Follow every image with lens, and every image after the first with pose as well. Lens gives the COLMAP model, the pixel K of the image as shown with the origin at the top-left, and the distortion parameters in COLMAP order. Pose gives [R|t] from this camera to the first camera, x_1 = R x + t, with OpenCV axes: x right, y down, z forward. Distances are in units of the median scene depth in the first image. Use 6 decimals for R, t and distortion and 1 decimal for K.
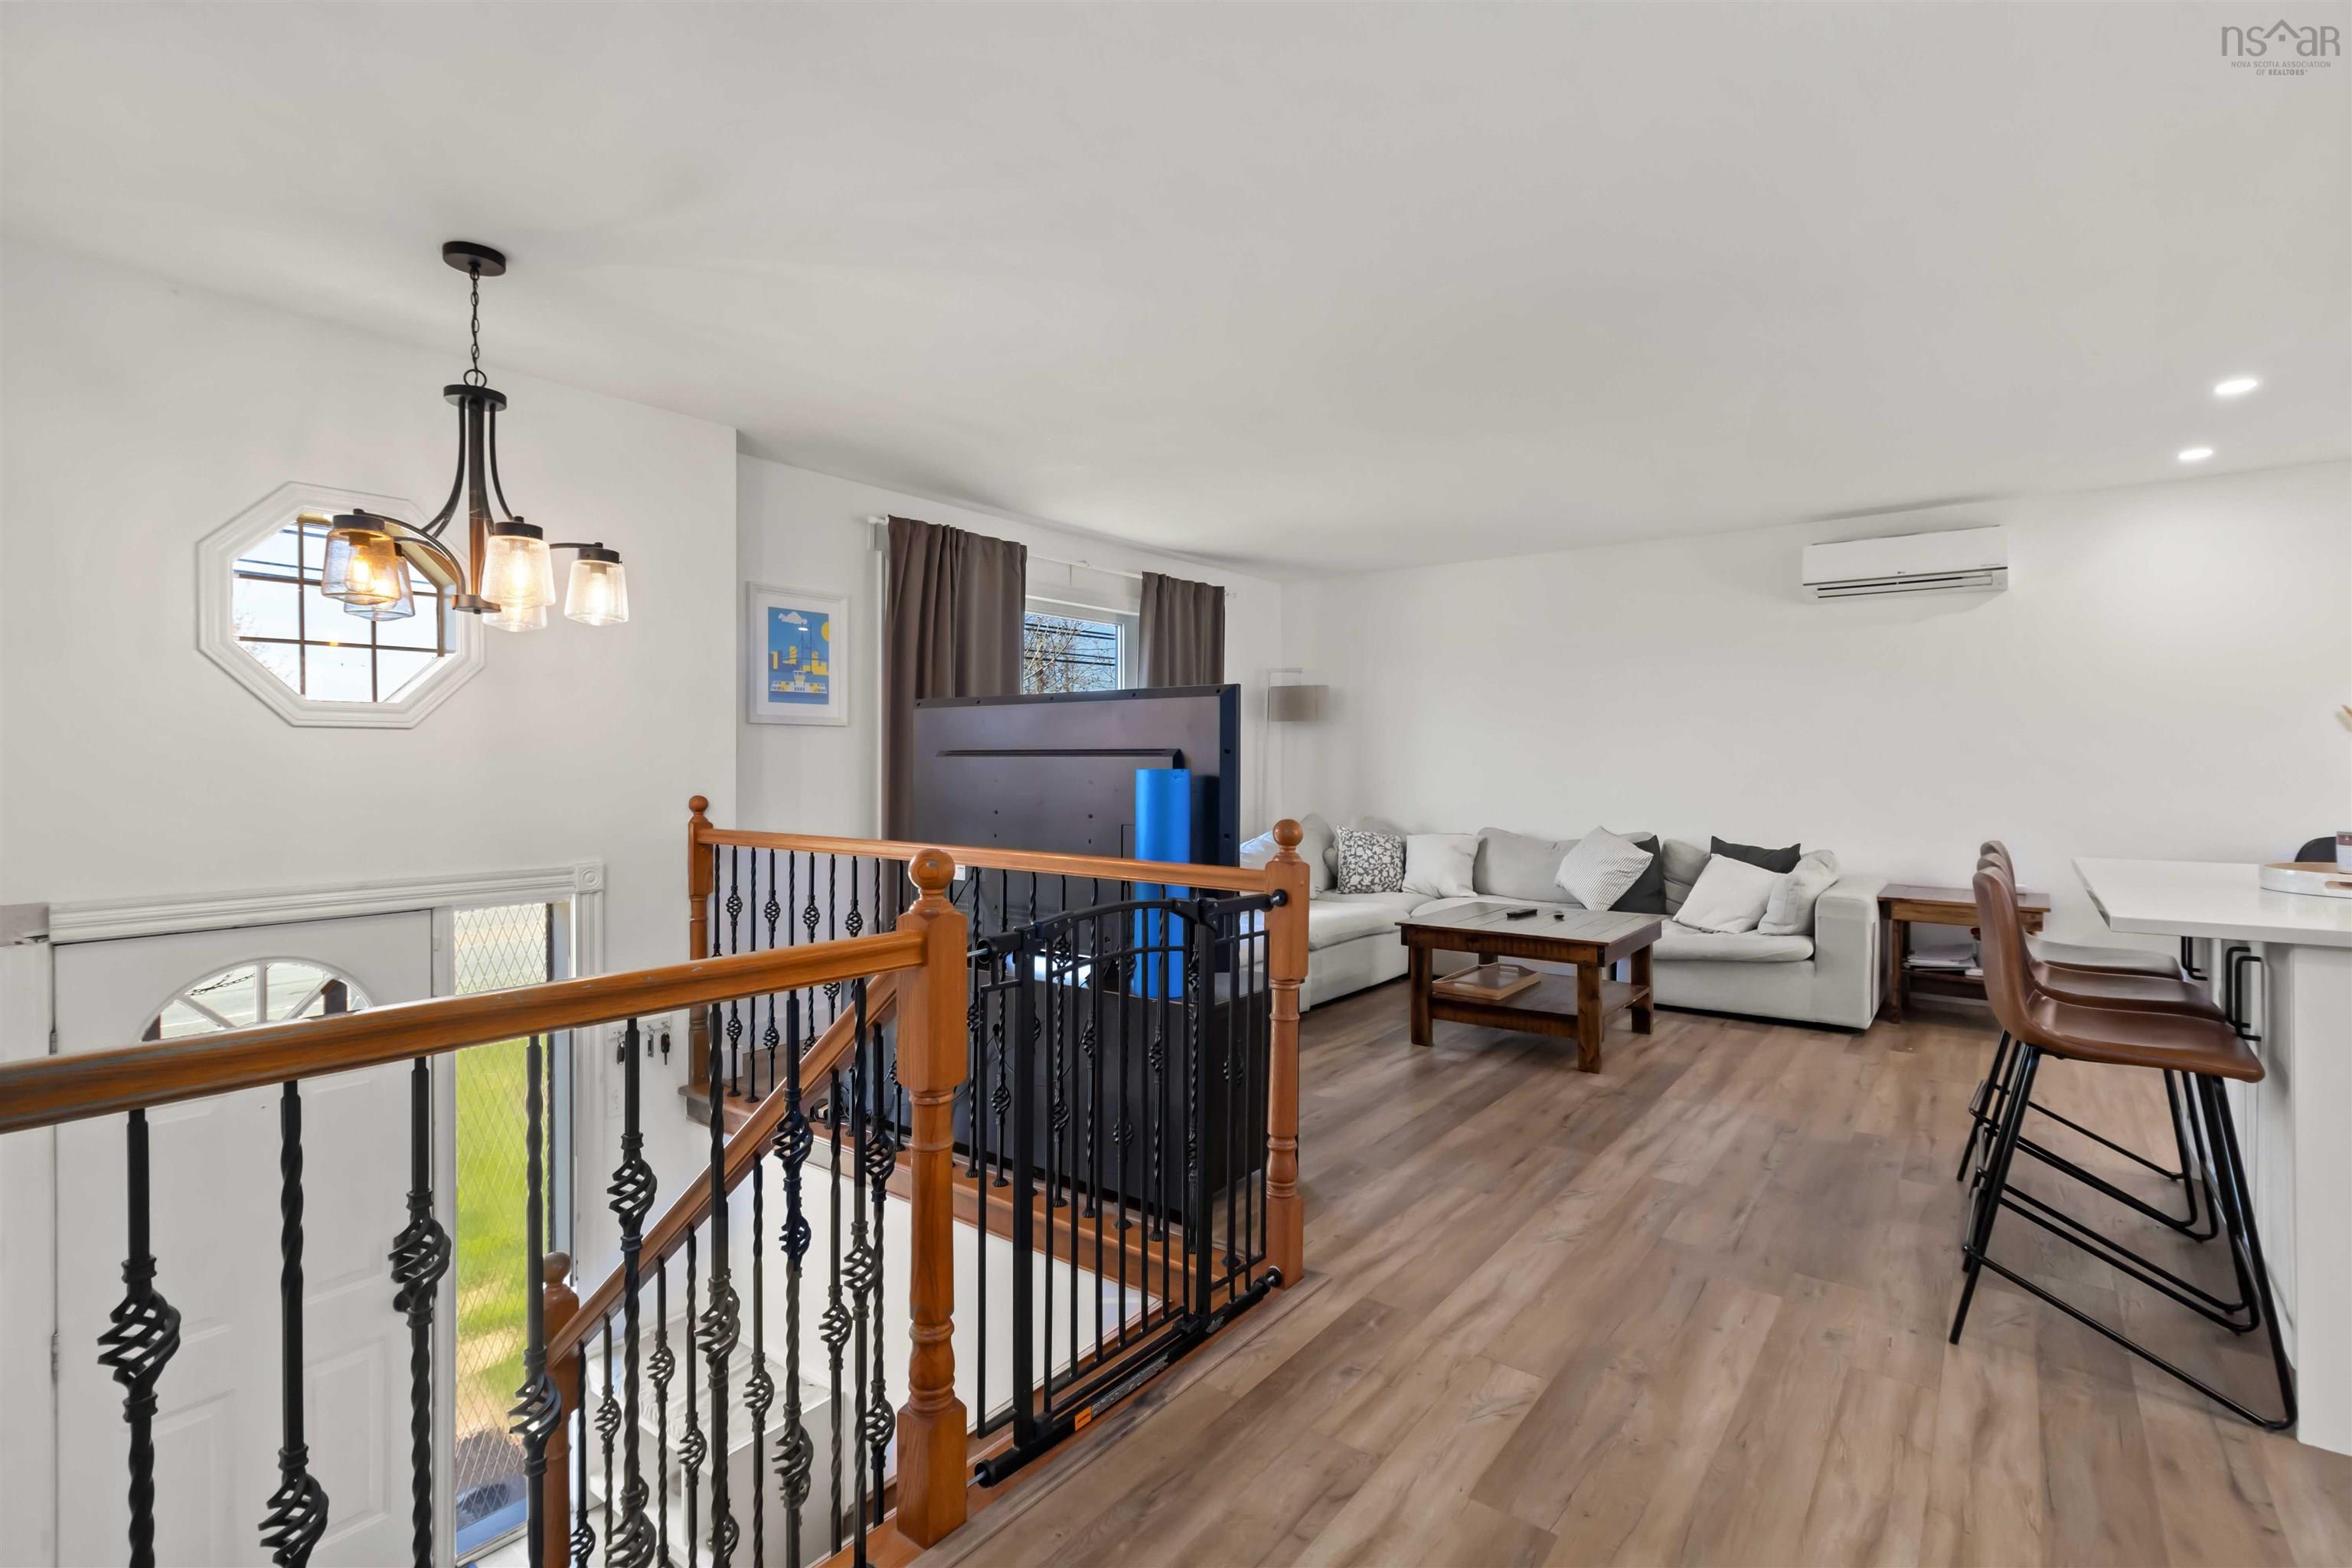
lens RADIAL K [[1078.3, 0, 1188.9], [0, 1078.3, 782.5], [0, 0, 1]] dist [0.002024, 0.000749]
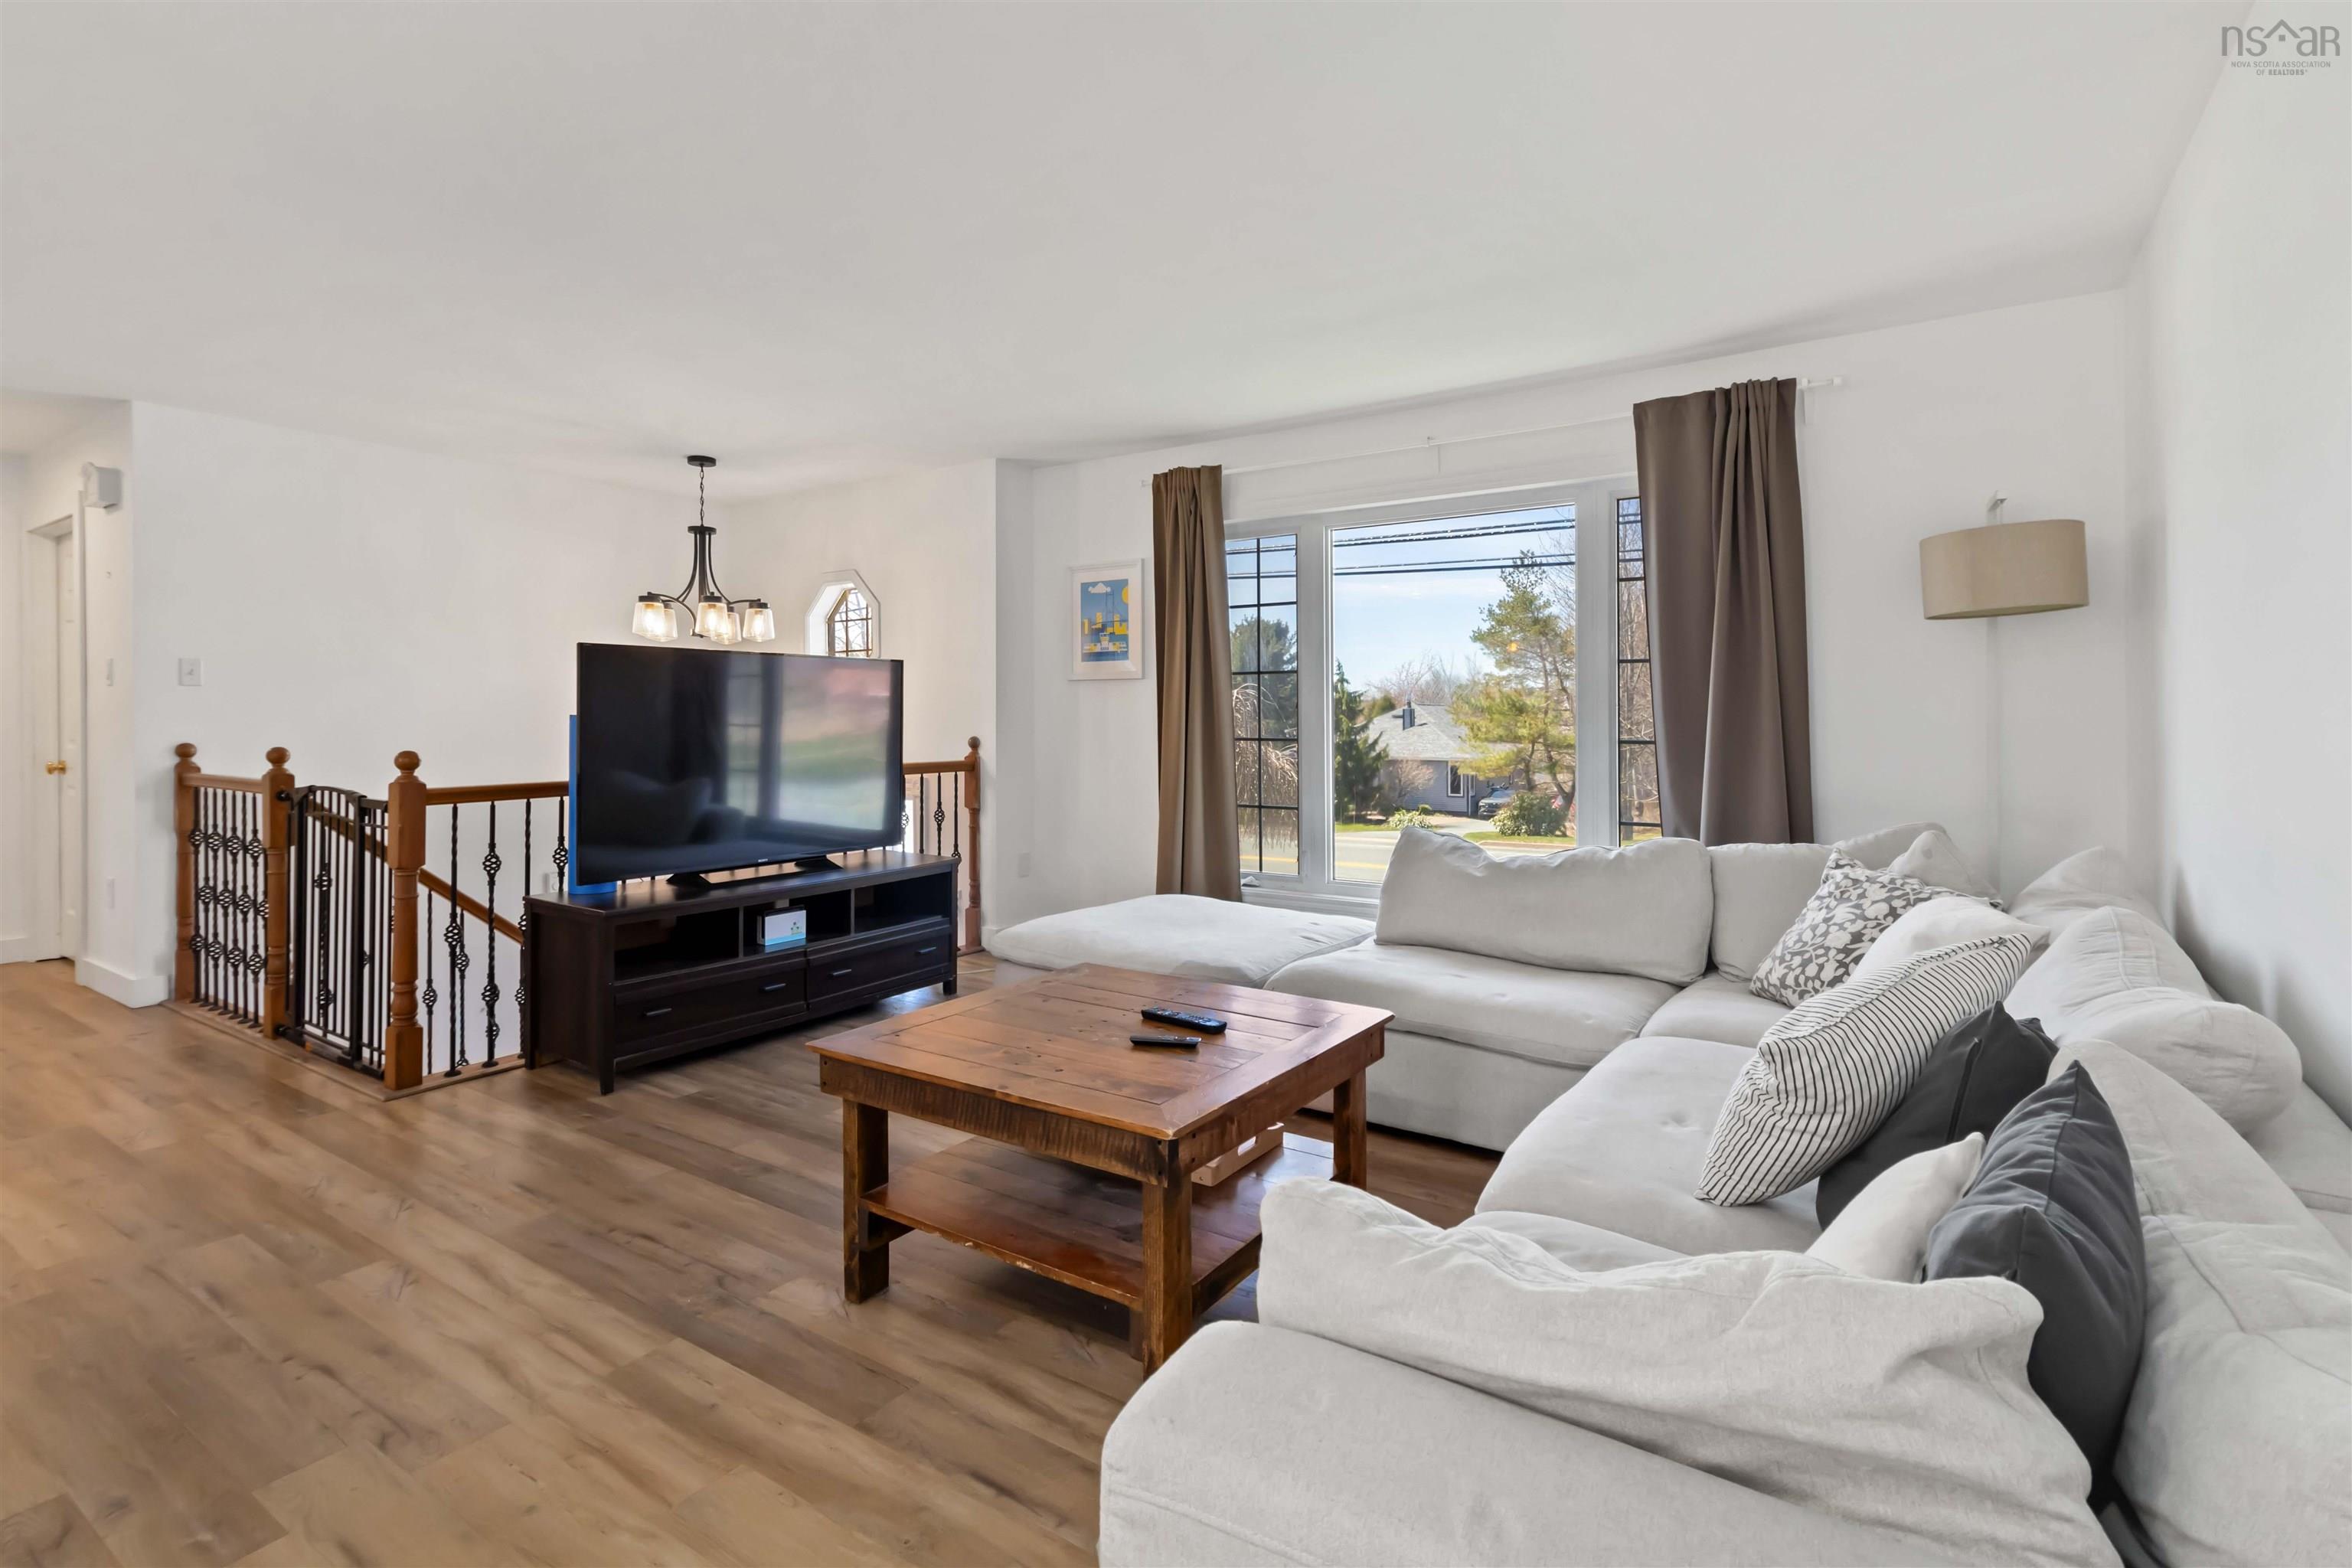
lens RADIAL K [[1114.2, 0, 1199.3], [0, 1114.2, 719.4], [0, 0, 1]] dist [-0.000242, 0.000349]
pose [[0.067947, -0.002011, -0.997687, 0.982734], [-0.017955, 0.999834, -0.003238, -0.010254], [0.997527, 0.018133, 0.067900, 1.197896]]
